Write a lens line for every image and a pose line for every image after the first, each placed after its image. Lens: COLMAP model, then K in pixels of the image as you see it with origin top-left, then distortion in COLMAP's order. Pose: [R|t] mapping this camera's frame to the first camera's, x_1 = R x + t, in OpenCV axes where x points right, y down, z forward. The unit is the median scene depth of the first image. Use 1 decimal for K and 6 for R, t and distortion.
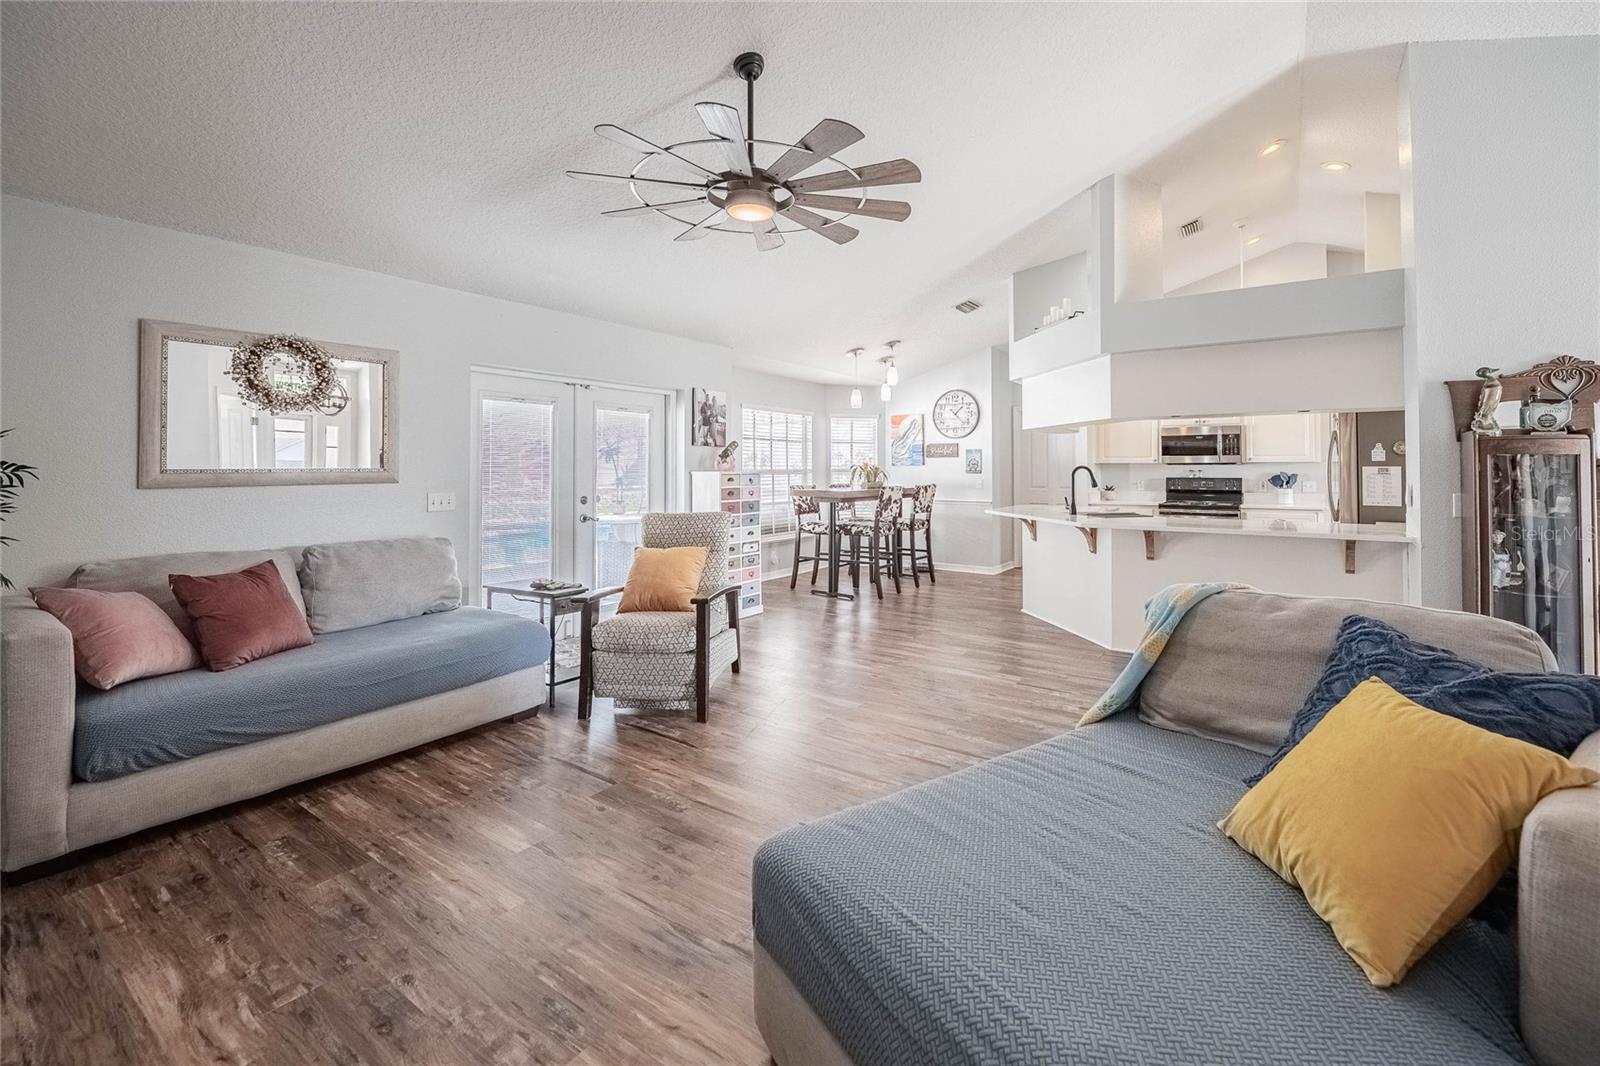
lens RADIAL K [[661.1, 0, 801.1], [0, 661.1, 464.4], [0, 0, 1]] dist [-0.012902, 0.000044]
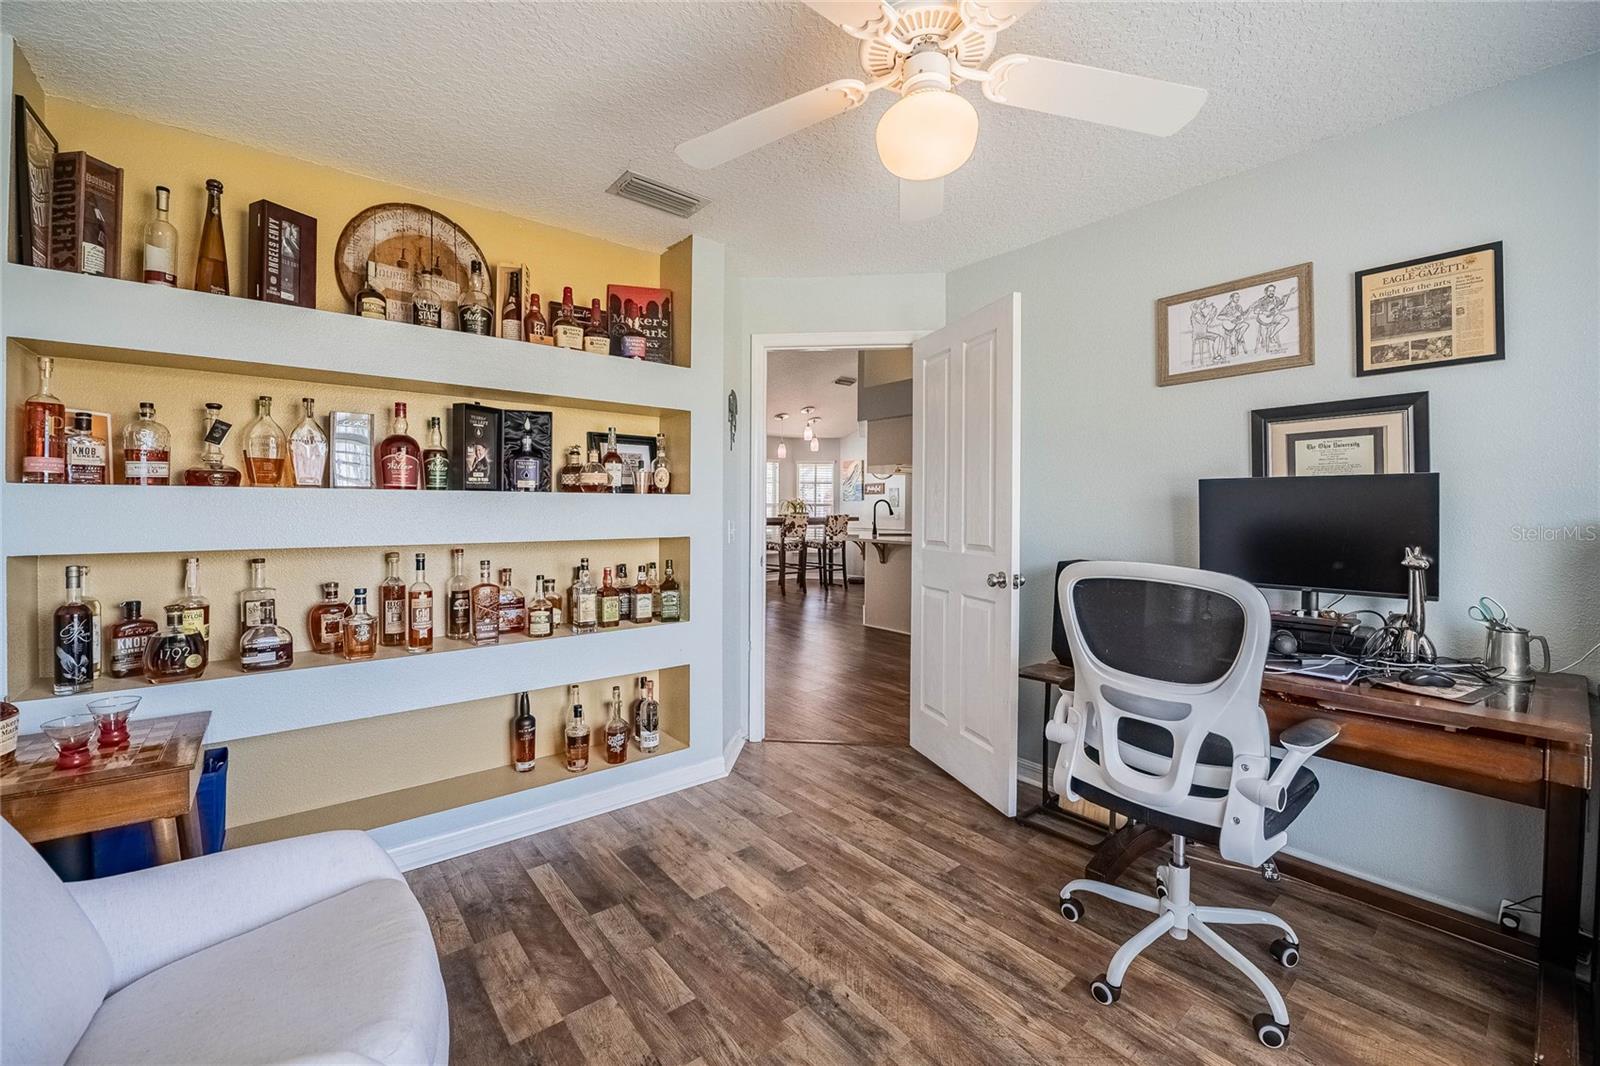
lens RADIAL K [[661.1, 0, 800.7], [0, 661.1, 503.4], [0, 0, 1]] dist [-0.012902, 0.000044]
pose [[0.973414, 0.011069, -0.228785, 0.422571], [-0.010308, 0.999937, 0.004521, 0.003056], [0.228820, -0.002042, 0.973467, -0.299858]]
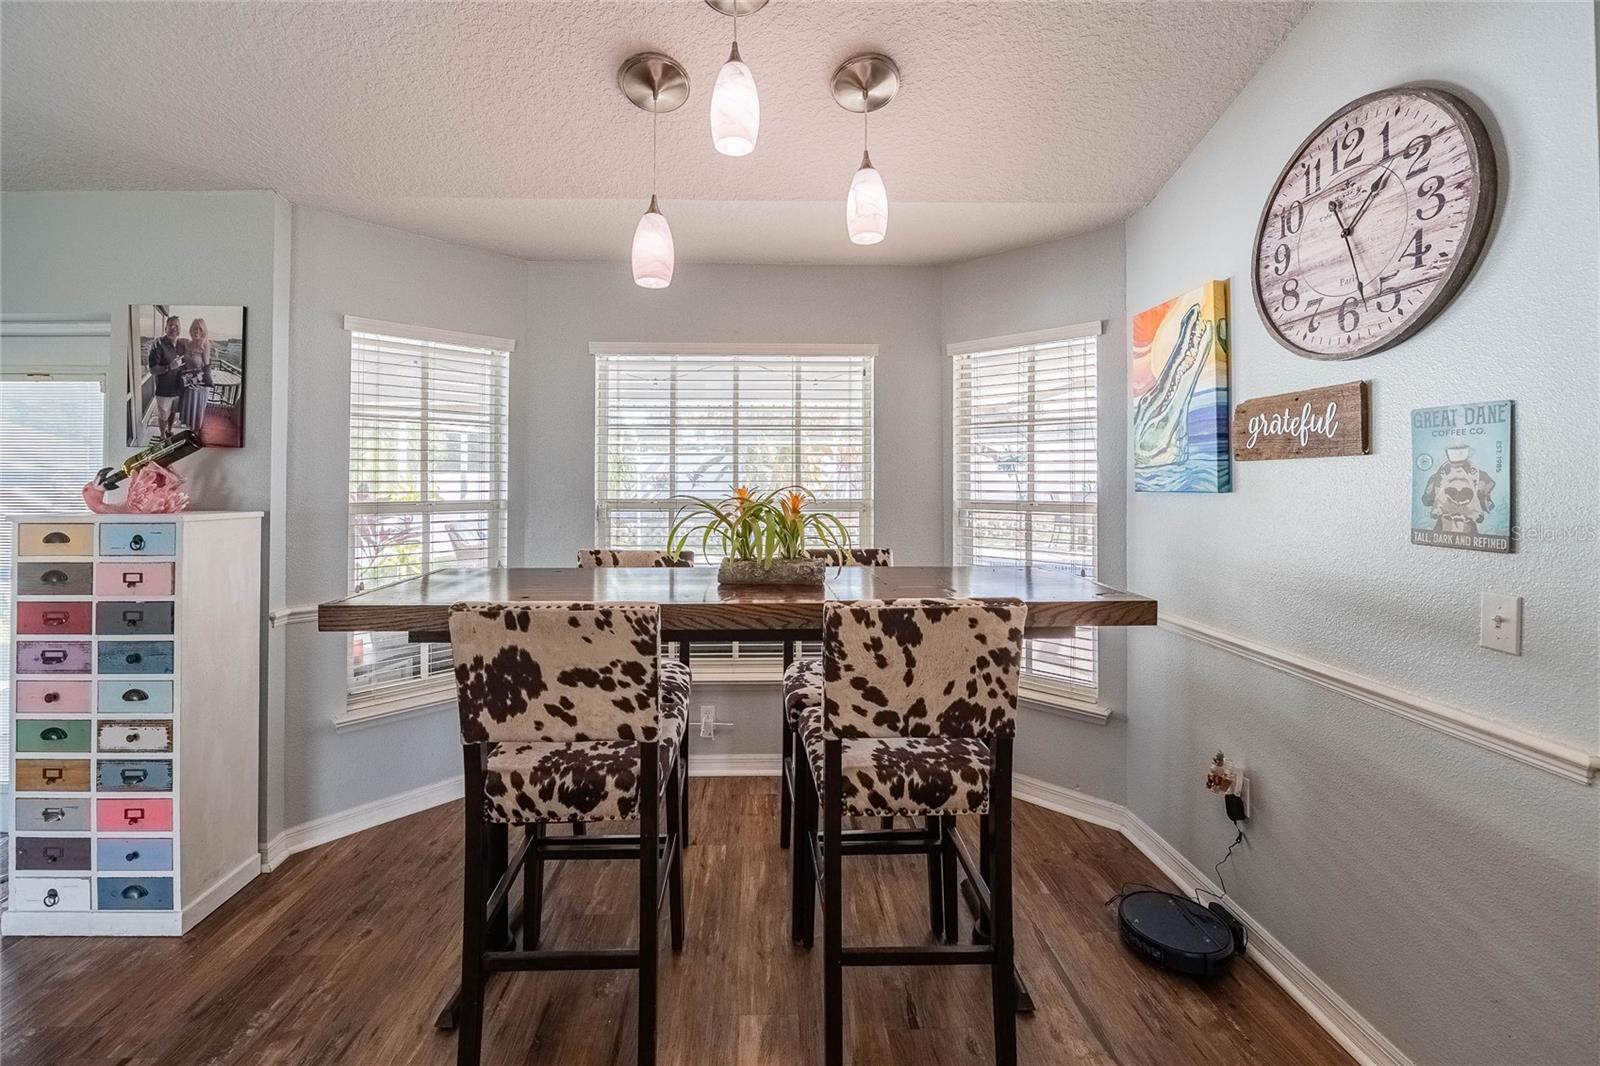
lens RADIAL K [[661.1, 0, 770.4], [0, 661.1, 479.4], [0, 0, 1]] dist [-0.012902, 0.000044]
pose [[0.613016, -0.000468, -0.790070, 0.319431], [0.005075, 0.999982, 0.003345, -0.006105], [0.790054, -0.006060, 0.613008, 0.853868]]
